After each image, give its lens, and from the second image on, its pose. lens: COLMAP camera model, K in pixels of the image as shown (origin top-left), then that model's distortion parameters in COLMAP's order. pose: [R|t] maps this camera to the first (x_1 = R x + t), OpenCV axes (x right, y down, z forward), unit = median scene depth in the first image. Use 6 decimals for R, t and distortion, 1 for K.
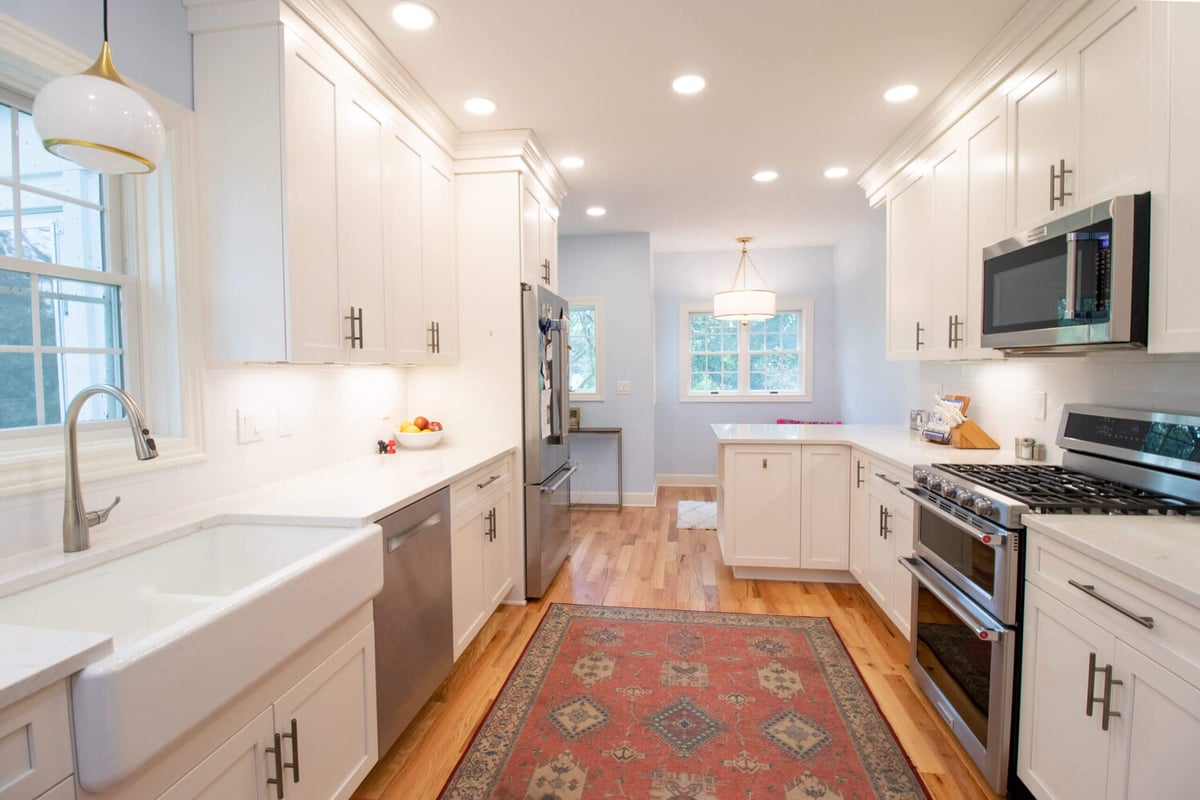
lens RADIAL K [[587.8, 0, 600.8], [0, 587.8, 398.9], [0, 0, 1]] dist [-0.006099, -0.007809]
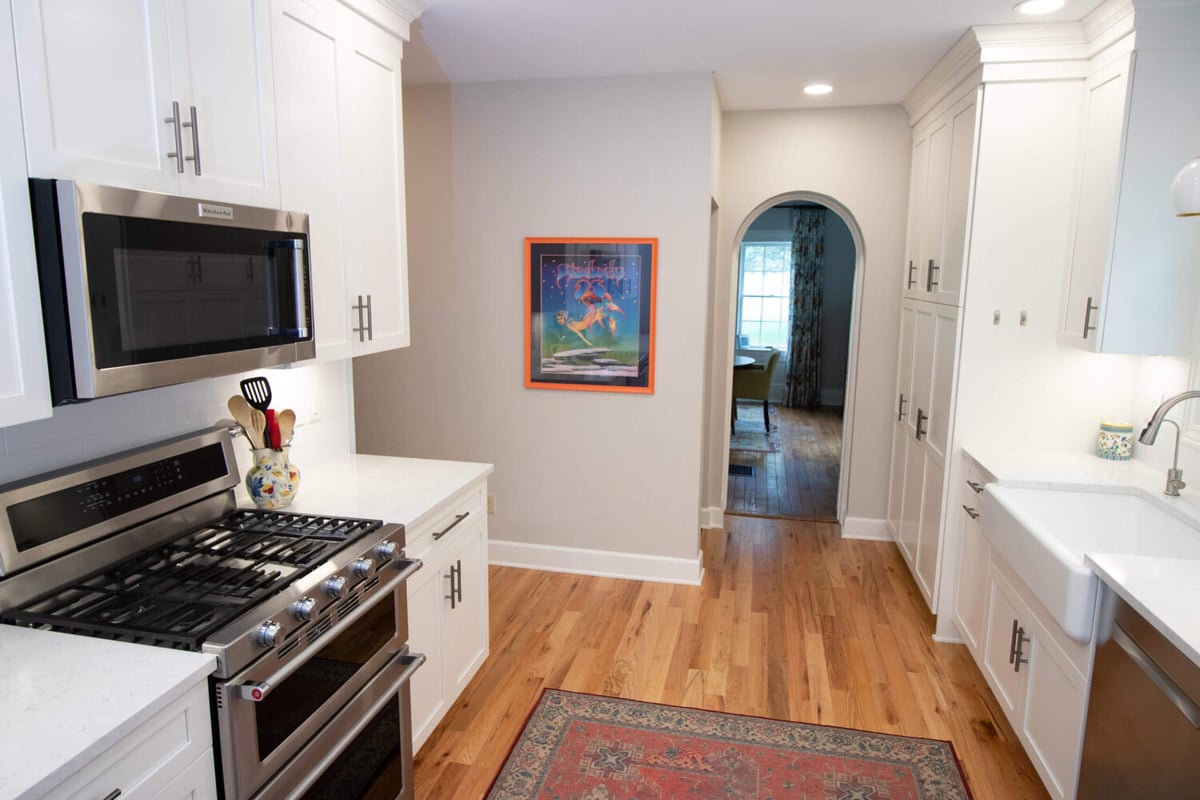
lens RADIAL K [[733.8, 0, 599.9], [0, 733.8, 393.3], [0, 0, 1]] dist [-0.001164, -0.007550]
pose [[-0.996834, -0.011213, 0.078714, 0.165282], [0.005430, 0.978095, 0.208086, -0.176658], [-0.079323, 0.207855, -0.974938, 1.296828]]
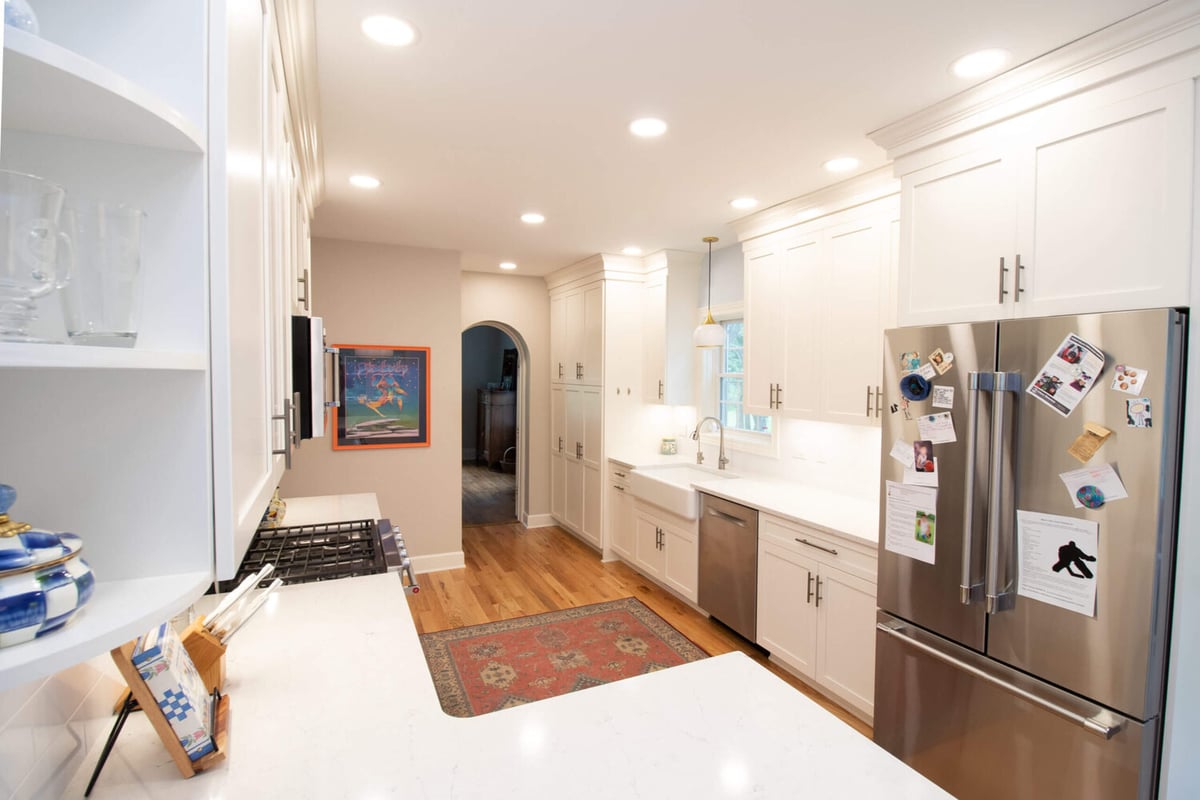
lens RADIAL K [[568.3, 0, 609.8], [0, 568.3, 398.1], [0, 0, 1]] dist [-0.002713, -0.007126]
pose [[-0.840112, 0.025832, -0.541797, 0.625069], [-0.026571, 0.995706, 0.088675, -0.187796], [0.541761, 0.088893, -0.835818, 1.594169]]
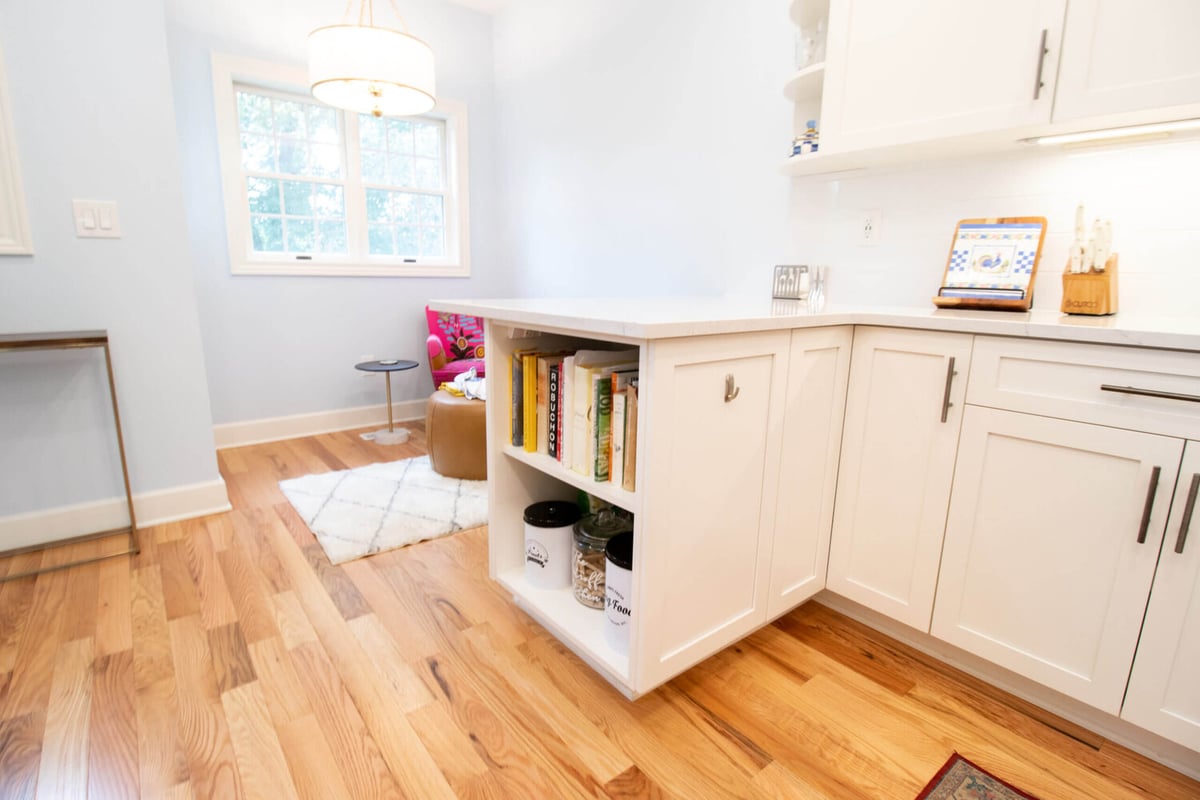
lens RADIAL K [[587.8, 0, 580.6], [0, 587.8, 400.6], [0, 0, 1]] dist [-0.006099, -0.007809]
pose [[0.695036, -0.130205, 0.707087, -0.042032], [0.014065, 0.985739, 0.167692, 0.070831], [-0.718837, -0.106607, 0.686956, 1.021005]]
